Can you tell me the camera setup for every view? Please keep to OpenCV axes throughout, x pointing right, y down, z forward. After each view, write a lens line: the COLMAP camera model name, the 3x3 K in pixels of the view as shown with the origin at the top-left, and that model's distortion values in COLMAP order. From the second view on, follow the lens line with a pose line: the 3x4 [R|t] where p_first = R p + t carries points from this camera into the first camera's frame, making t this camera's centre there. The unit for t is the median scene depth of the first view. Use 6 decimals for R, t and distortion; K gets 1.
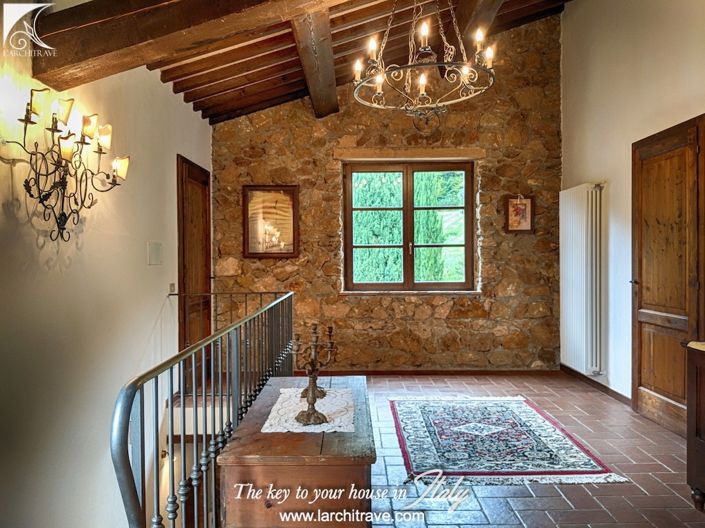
lens RADIAL K [[569.2, 0, 350.9], [0, 569.2, 263.5], [0, 0, 1]] dist [0.104602, -0.237982]
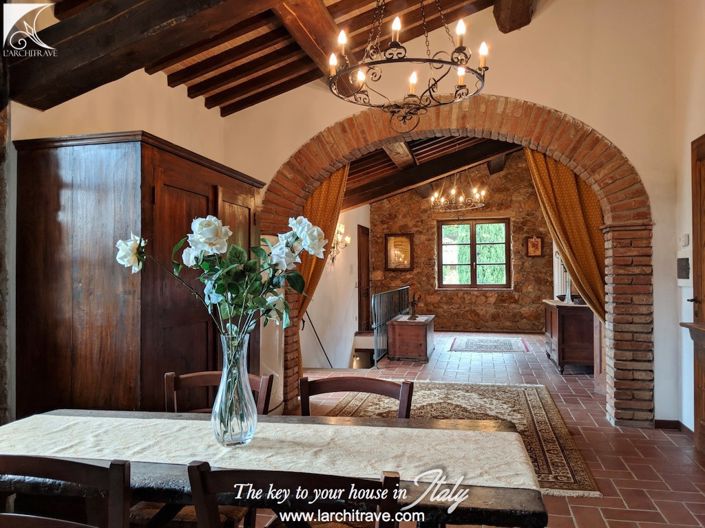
lens RADIAL K [[569.2, 0, 350.9], [0, 569.2, 263.5], [0, 0, 1]] dist [0.104602, -0.237982]
pose [[0.977013, -0.004854, -0.213126, 0.110158], [0.000688, 0.999807, -0.019618, 0.002872], [0.213180, 0.019020, 0.976828, -0.910924]]
